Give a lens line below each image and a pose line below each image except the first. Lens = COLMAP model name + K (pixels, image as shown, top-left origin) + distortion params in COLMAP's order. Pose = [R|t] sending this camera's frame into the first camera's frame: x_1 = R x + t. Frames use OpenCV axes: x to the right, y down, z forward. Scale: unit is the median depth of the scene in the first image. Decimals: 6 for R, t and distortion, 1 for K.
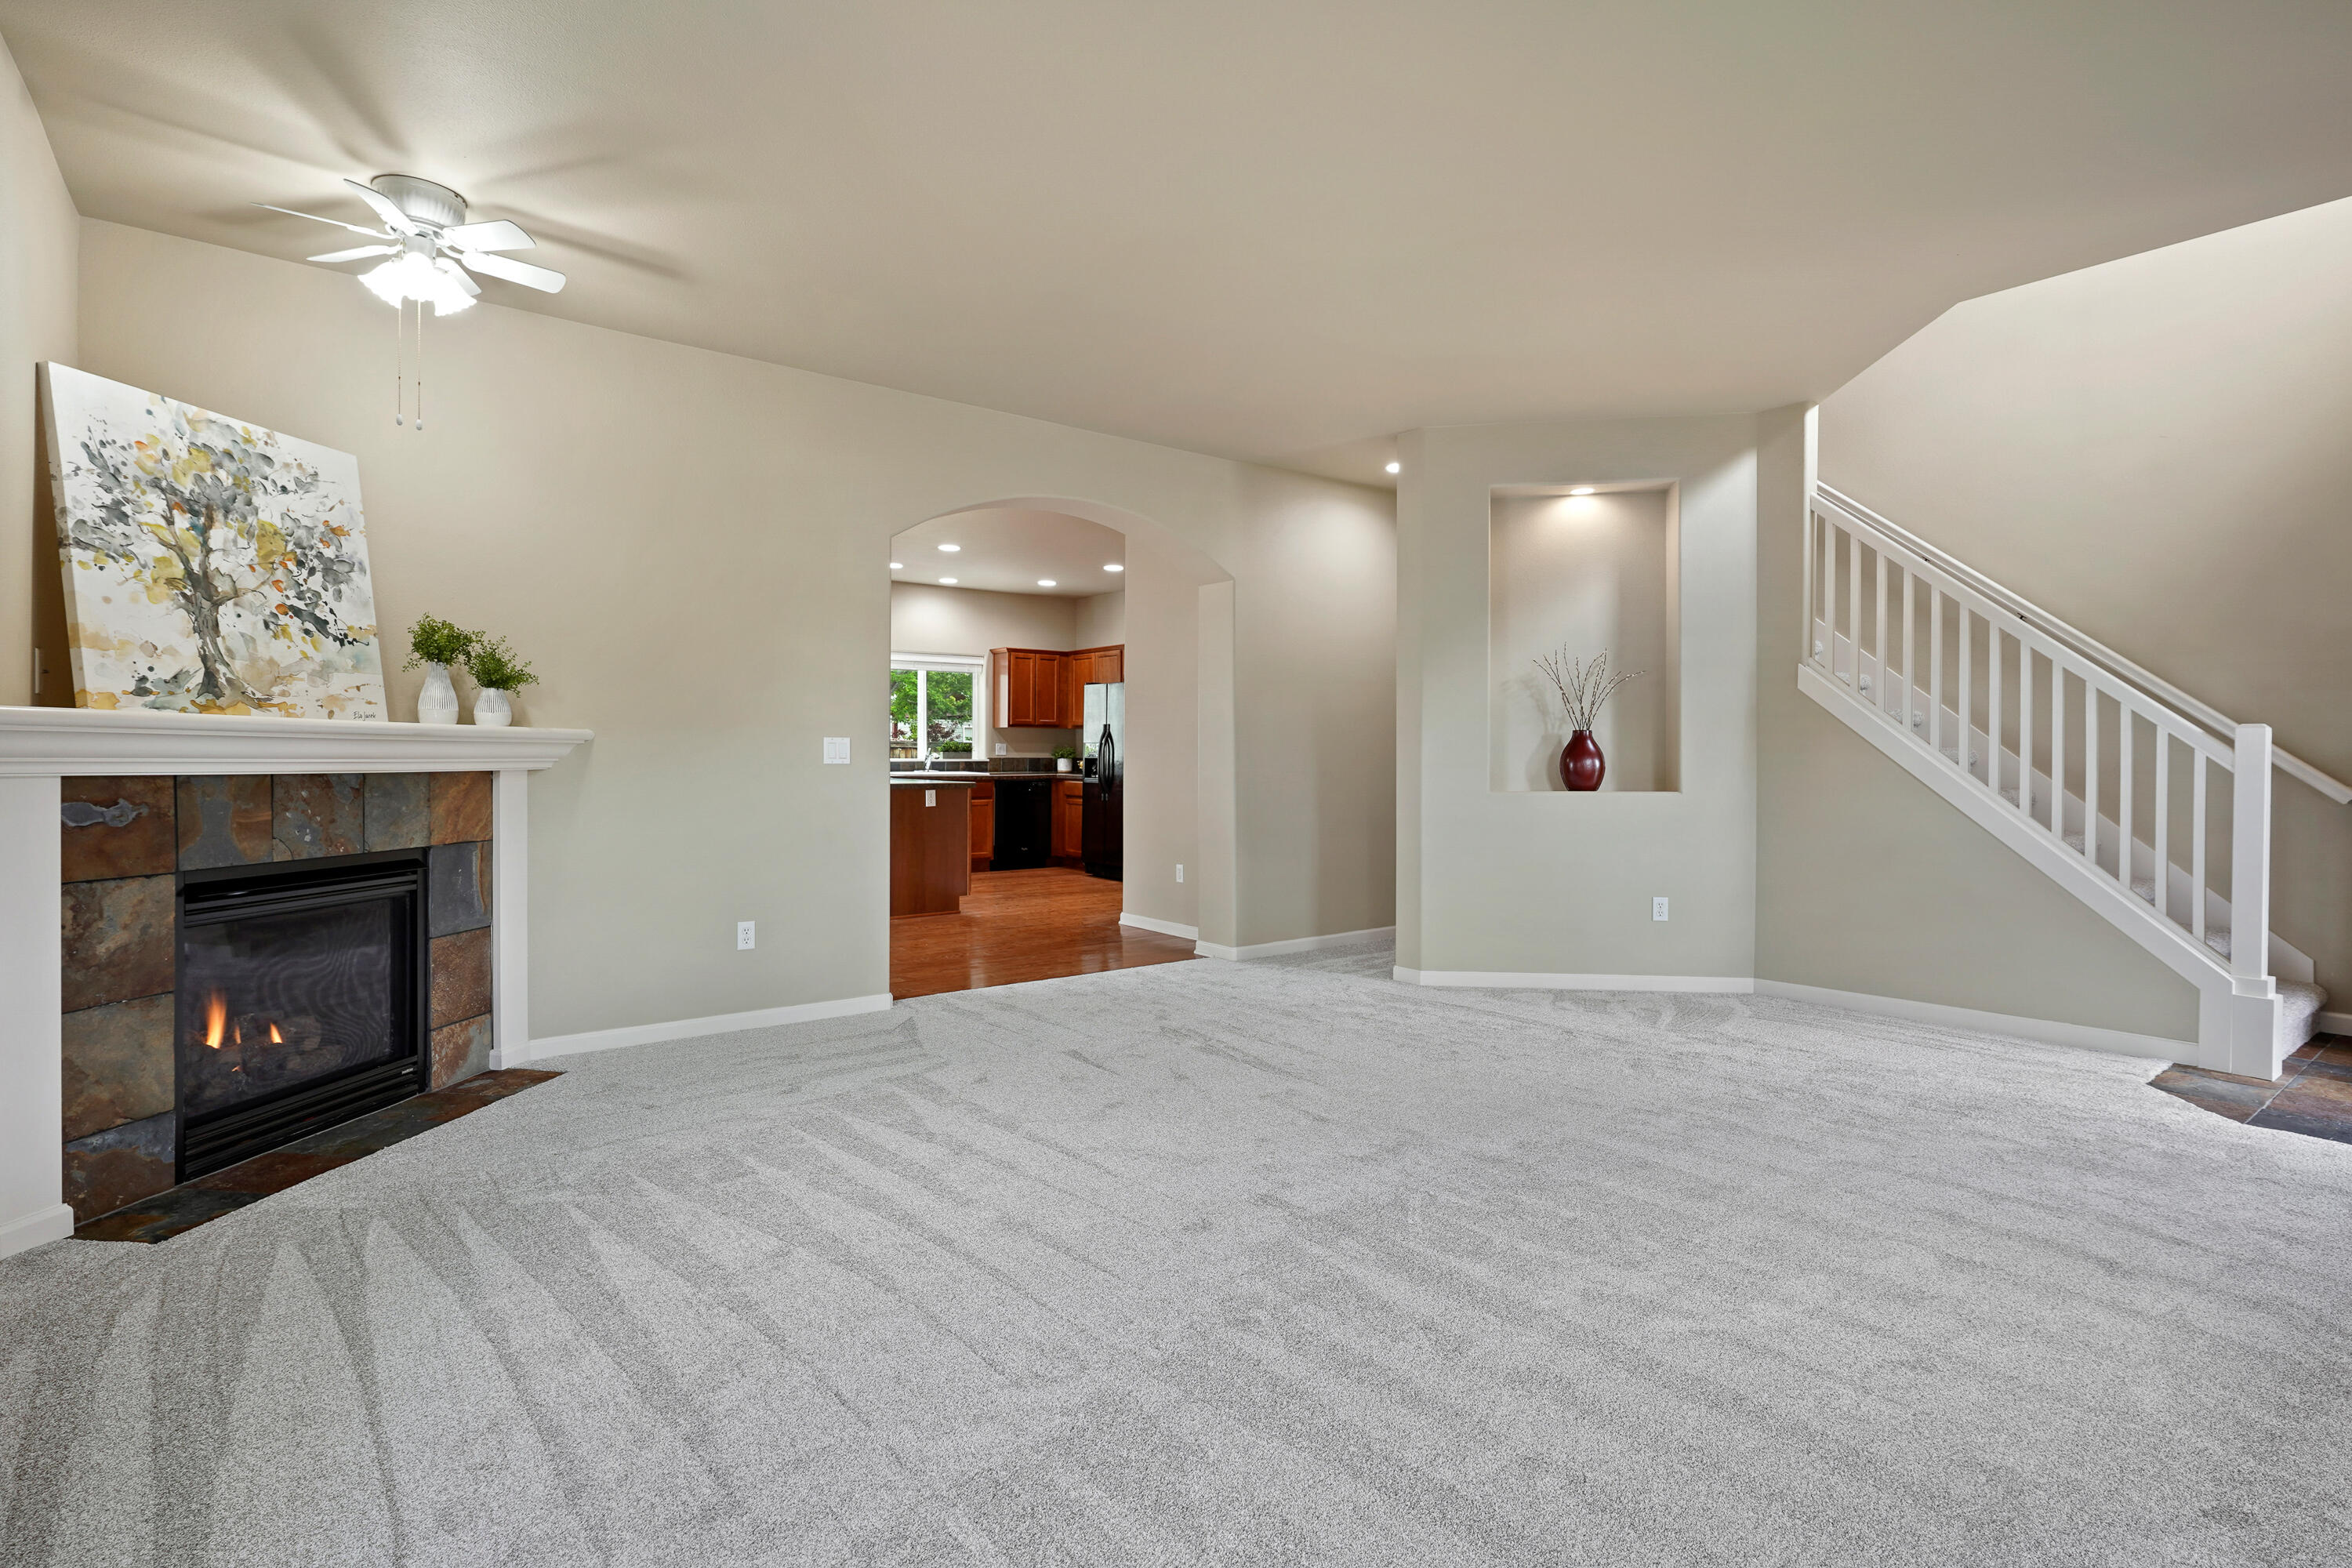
lens RADIAL K [[1137.6, 0, 1181.4], [0, 1137.6, 758.6], [0, 0, 1]] dist [-0.001961, 0.000466]
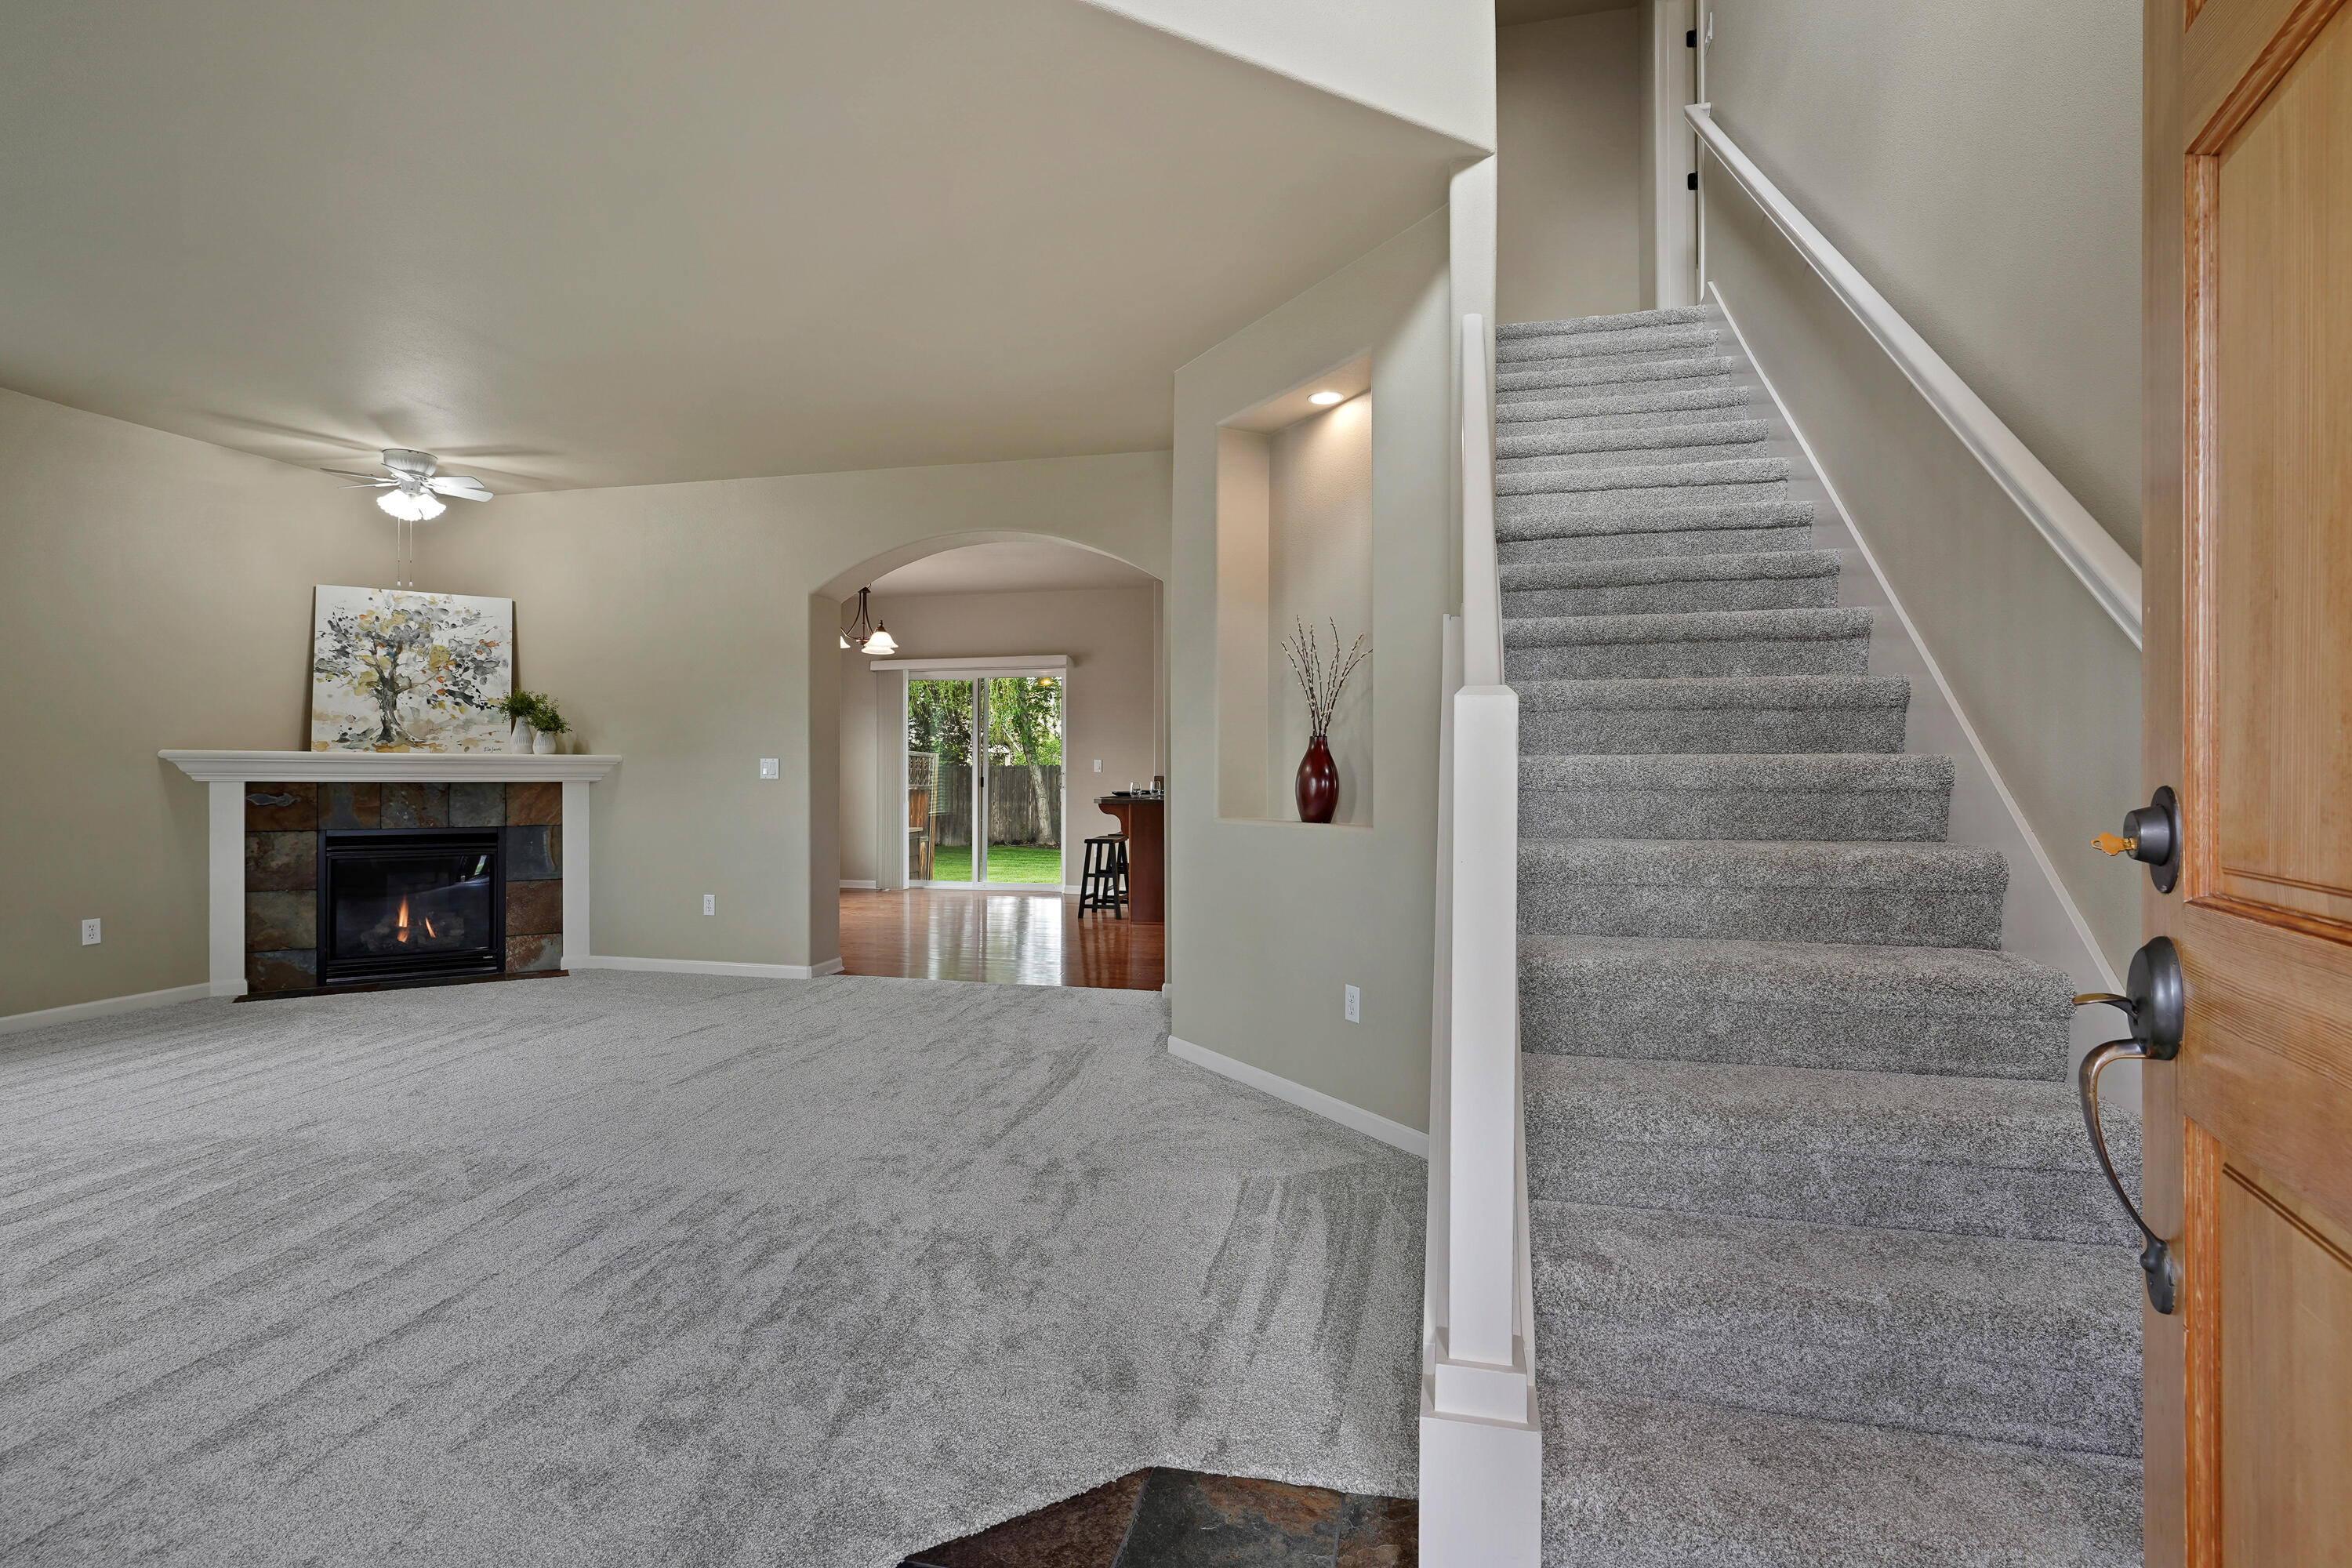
lens RADIAL K [[1137.9, 0, 1176.8], [0, 1137.9, 772.1], [0, 0, 1]] dist [-0.001450, -0.000025]
pose [[0.621522, -0.003202, -0.783390, 1.350485], [-0.001940, 0.999982, -0.005627, 0.004714], [0.783394, 0.005017, 0.621505, 0.777080]]
